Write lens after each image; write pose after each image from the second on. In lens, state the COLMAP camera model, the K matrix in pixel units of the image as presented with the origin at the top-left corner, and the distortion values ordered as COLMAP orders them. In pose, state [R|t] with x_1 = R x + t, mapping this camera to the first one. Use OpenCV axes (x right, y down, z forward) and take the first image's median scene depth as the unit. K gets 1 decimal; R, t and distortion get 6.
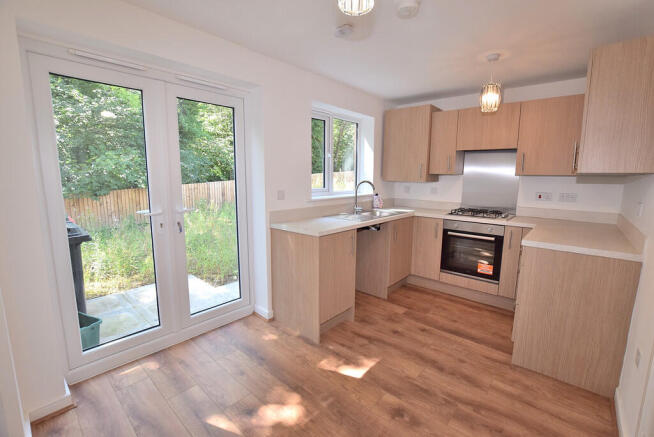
lens RADIAL K [[295.9, 0, 329.8], [0, 295.9, 220.6], [0, 0, 1]] dist [0.000197, -0.000025]
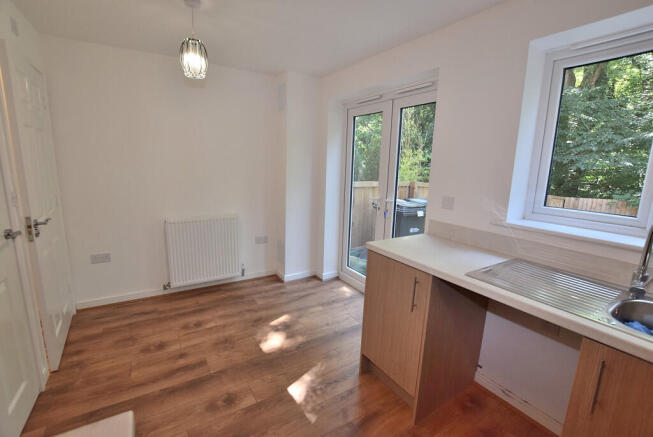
lens RADIAL K [[295.5, 0, 328.8], [0, 295.5, 217.6], [0, 0, 1]] dist [0.000197, -0.000025]
pose [[-0.297887, 0.147363, -0.943158, 0.949277], [-0.174884, 0.962867, 0.205678, -0.227443], [0.938445, 0.226212, -0.261054, 1.362255]]
